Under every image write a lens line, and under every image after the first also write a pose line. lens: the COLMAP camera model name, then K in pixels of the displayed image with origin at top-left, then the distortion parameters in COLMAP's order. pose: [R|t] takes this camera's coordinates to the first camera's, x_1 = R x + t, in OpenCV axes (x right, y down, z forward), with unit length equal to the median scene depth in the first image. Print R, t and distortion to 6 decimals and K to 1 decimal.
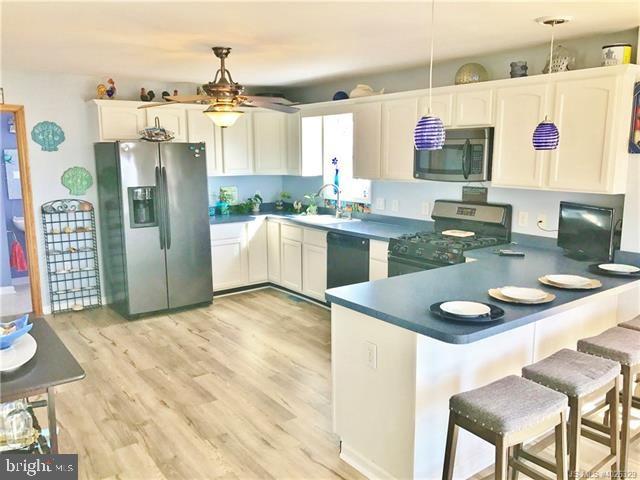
lens RADIAL K [[518.5, 0, 322.3], [0, 518.5, 240.2], [0, 0, 1]] dist [0.024252, -0.027593]
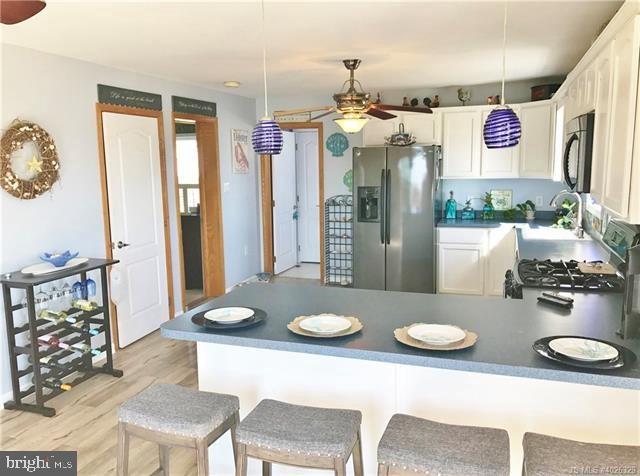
lens RADIAL K [[522.4, 0, 321.0], [0, 522.4, 238.0], [0, 0, 1]] dist [0.013652, -0.004063]
pose [[0.540131, 0.114035, -0.833819, 0.532795], [-0.116847, 0.991343, 0.059888, -0.044988], [0.833430, 0.065082, 0.548780, 0.277288]]
